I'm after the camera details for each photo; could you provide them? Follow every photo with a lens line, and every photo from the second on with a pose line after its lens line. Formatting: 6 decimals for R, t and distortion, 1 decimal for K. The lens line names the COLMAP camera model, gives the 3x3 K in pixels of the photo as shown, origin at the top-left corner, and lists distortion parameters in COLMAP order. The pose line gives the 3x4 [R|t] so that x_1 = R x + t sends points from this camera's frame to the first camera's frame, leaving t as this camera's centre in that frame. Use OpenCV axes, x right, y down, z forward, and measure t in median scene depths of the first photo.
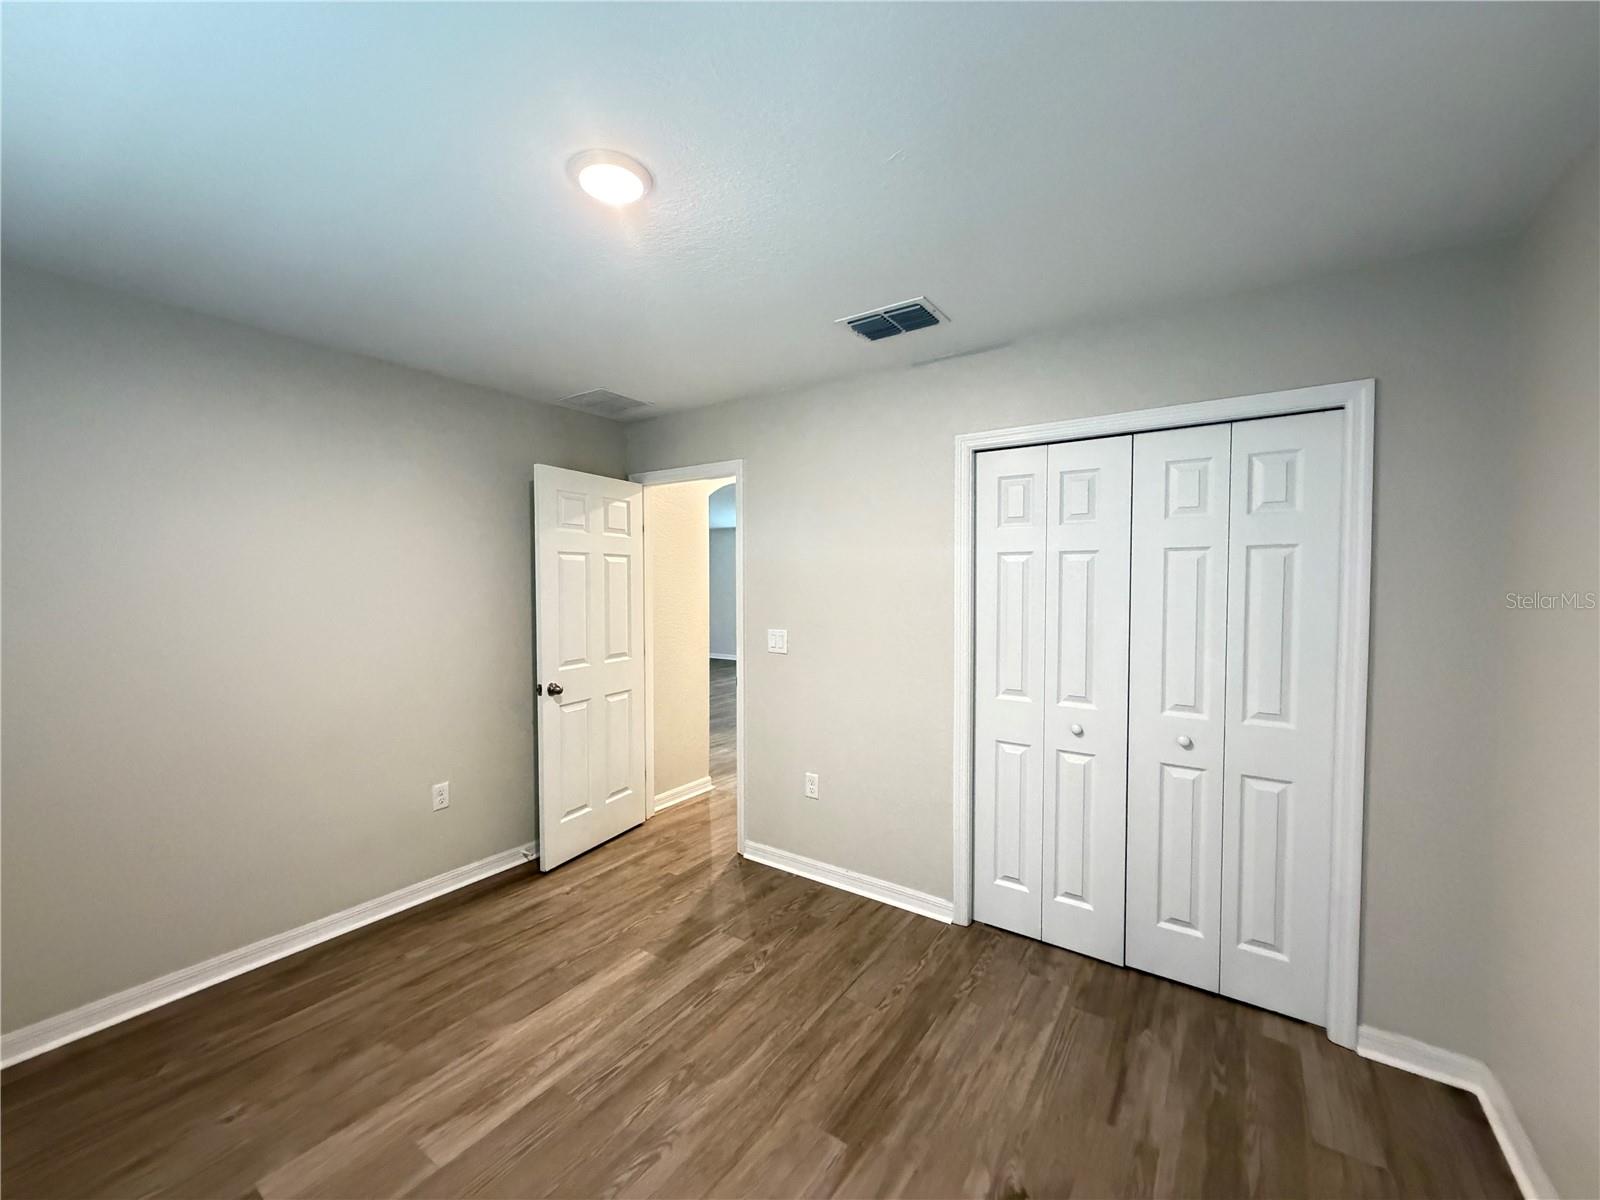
lens RADIAL K [[636.6, 0, 800.0], [0, 636.6, 600.0], [0, 0, 1]] dist [0.000260, 0.000052]
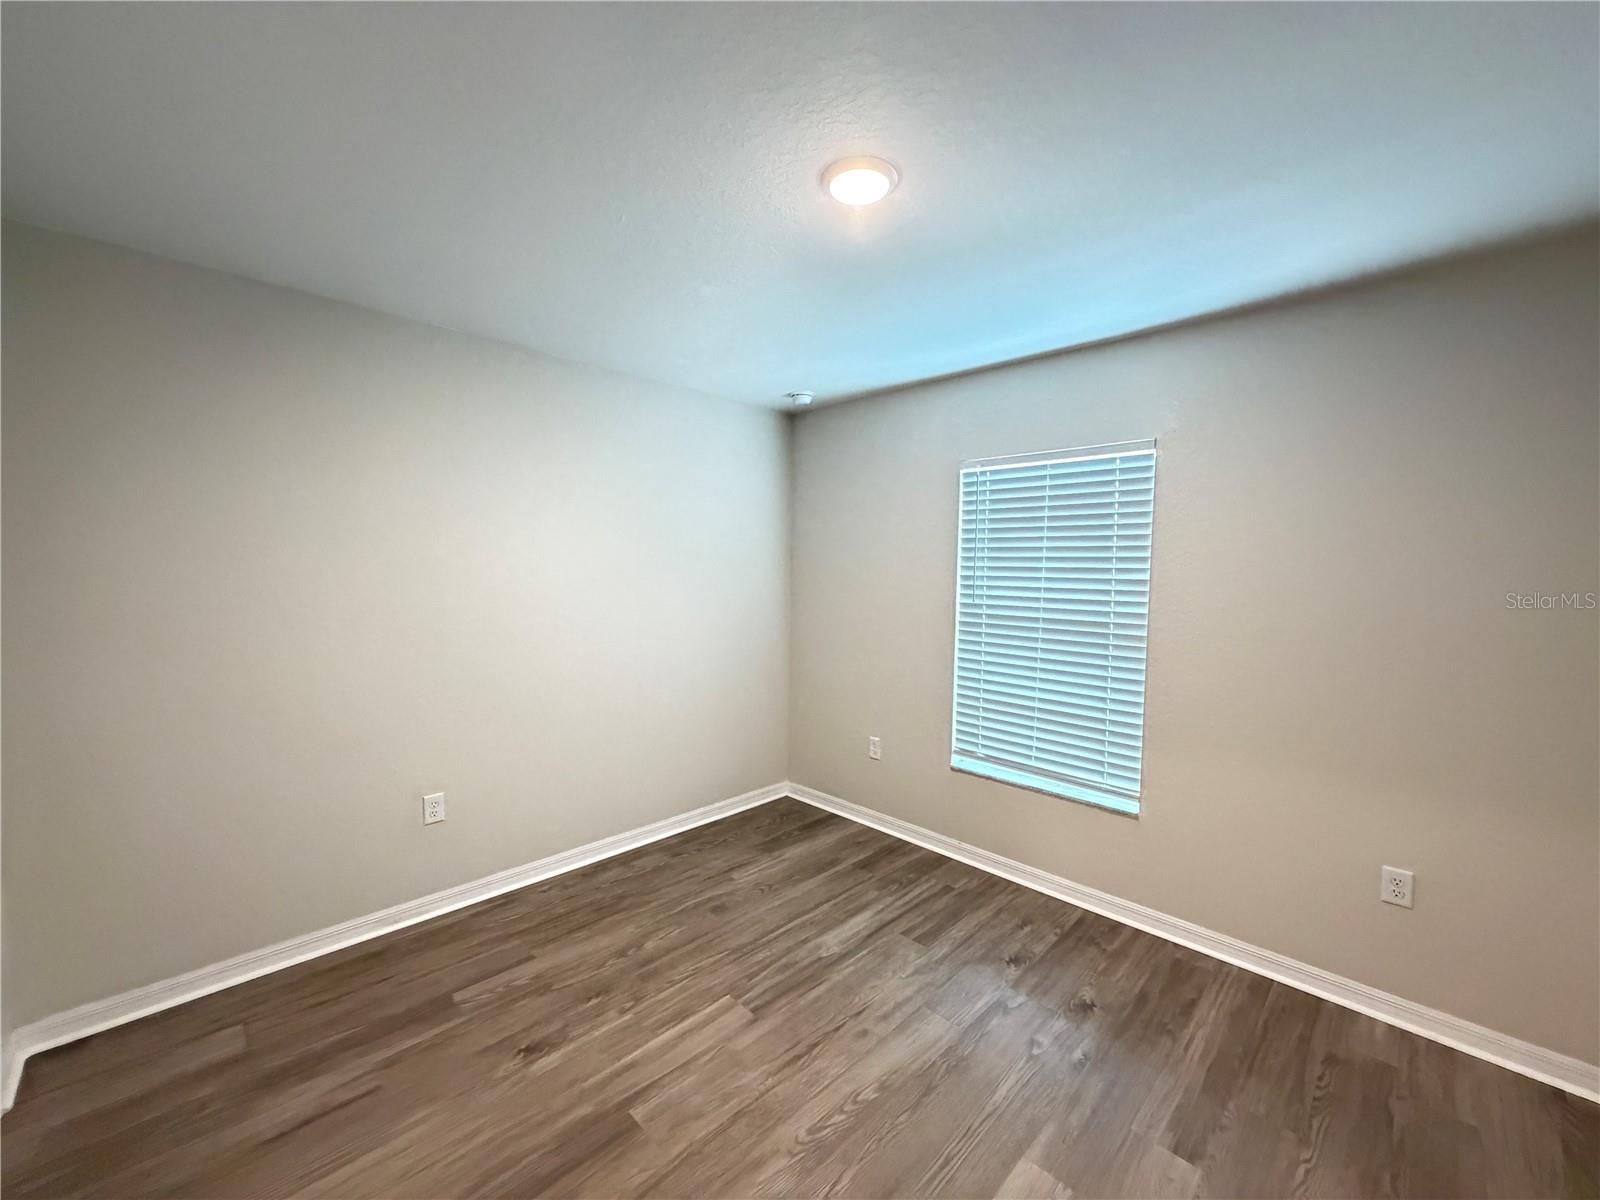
lens RADIAL K [[636.6, 0, 800.0], [0, 636.6, 600.0], [0, 0, 1]] dist [0.000260, 0.000052]
pose [[-0.985001, -0.022750, 0.171043, -0.356267], [-0.009756, 0.997027, 0.076430, -0.052067], [-0.172274, 0.073615, -0.982295, 1.899102]]
